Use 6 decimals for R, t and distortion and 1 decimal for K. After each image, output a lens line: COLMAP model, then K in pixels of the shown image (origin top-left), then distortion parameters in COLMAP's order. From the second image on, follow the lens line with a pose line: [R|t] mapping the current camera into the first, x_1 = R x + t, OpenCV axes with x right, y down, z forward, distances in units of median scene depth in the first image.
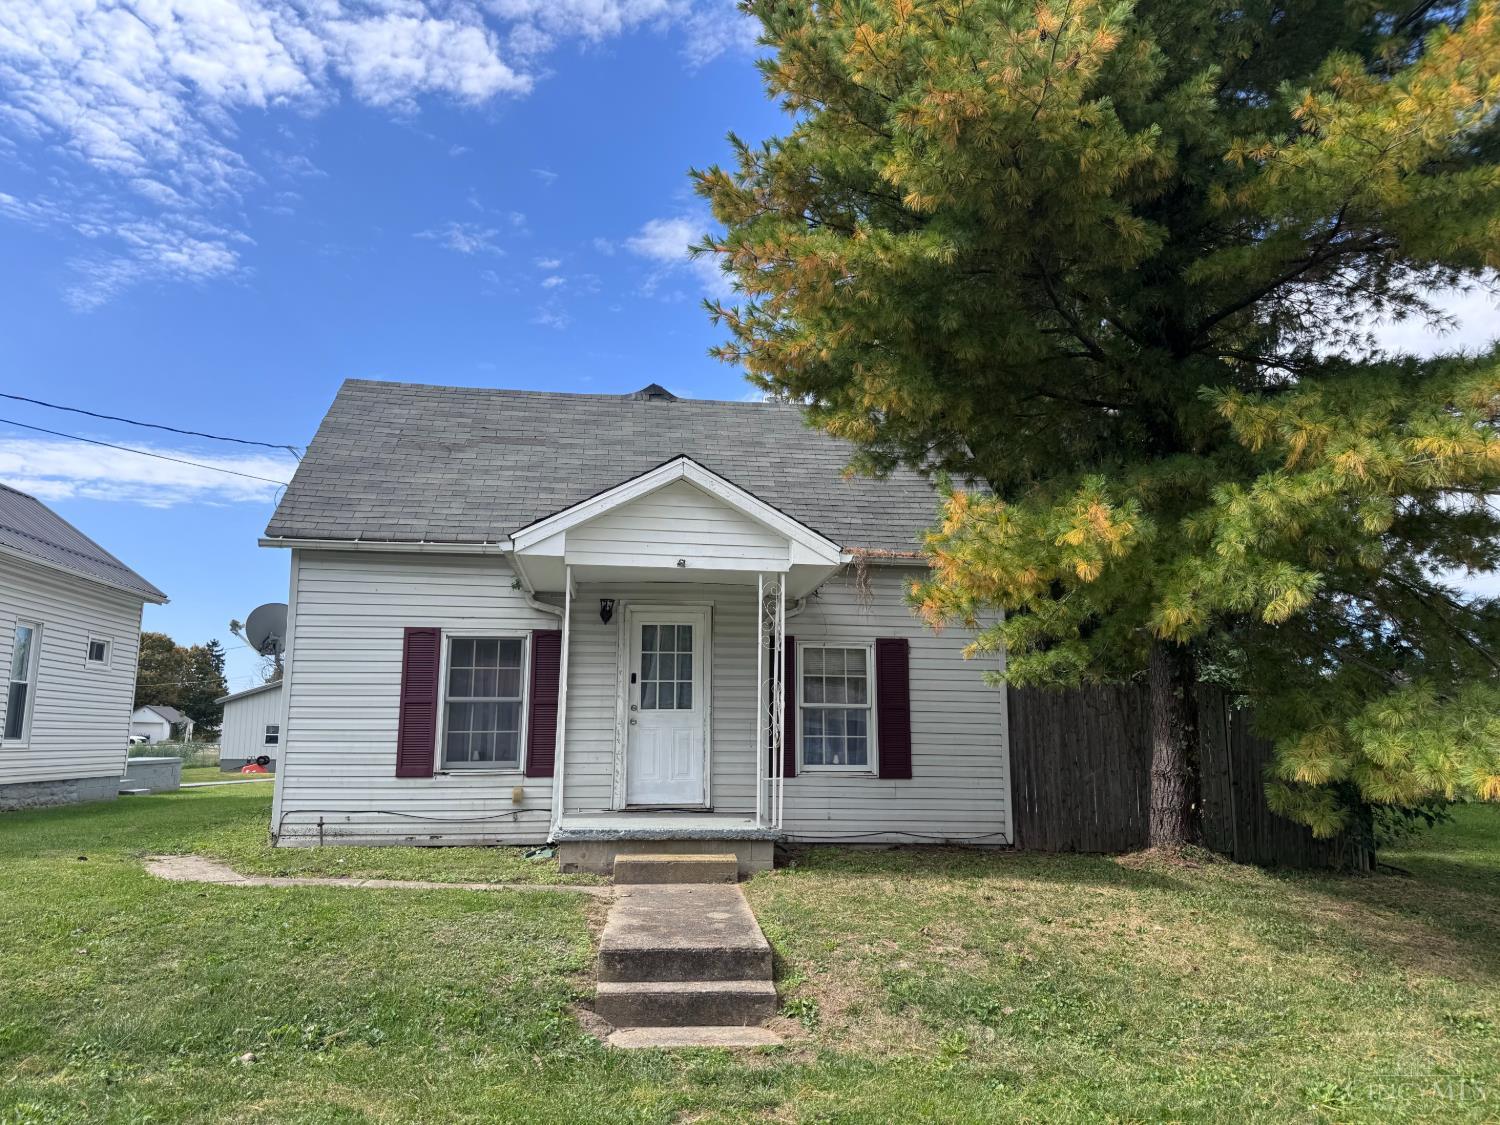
lens RADIAL K [[1075.4, 0, 752.3], [0, 1075.4, 563.4], [0, 0, 1]] dist [0.002168, -0.005967]
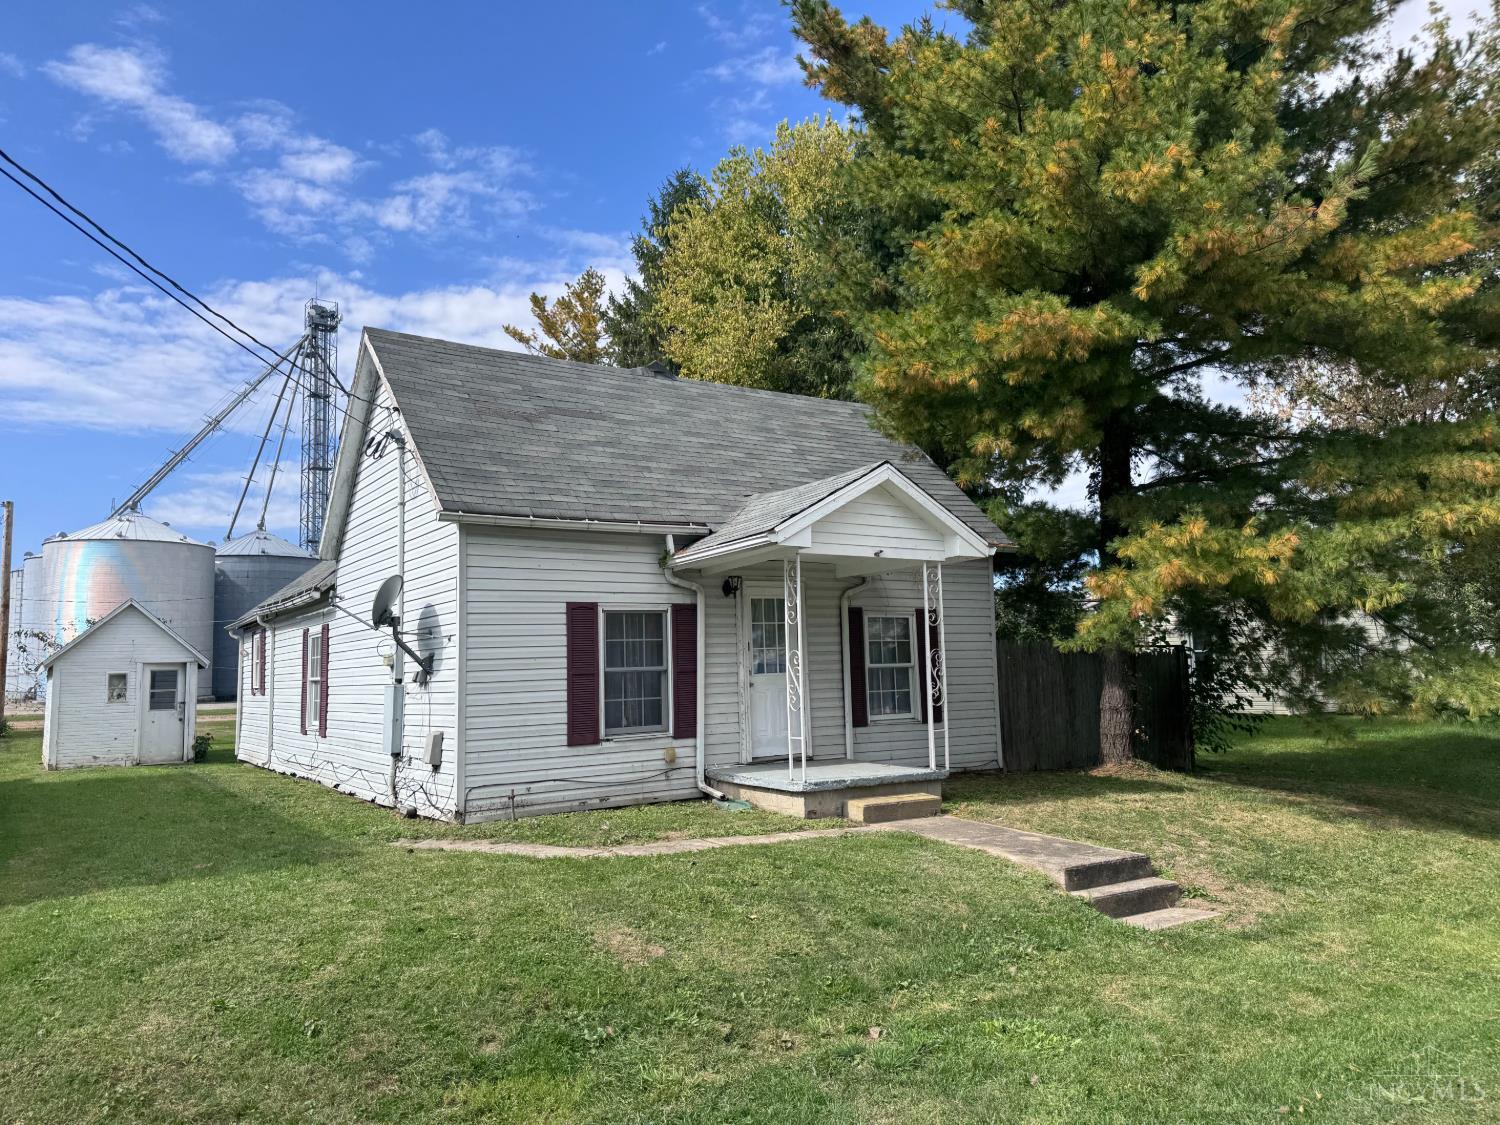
lens RADIAL K [[1075.4, 0, 743.7], [0, 1075.4, 558.5], [0, 0, 1]] dist [0.002168, -0.005967]
pose [[0.896280, 0.015338, 0.443223, -0.633014], [-0.041179, 0.997962, 0.048737, -0.039999], [-0.441573, -0.061934, 0.895085, 0.004126]]
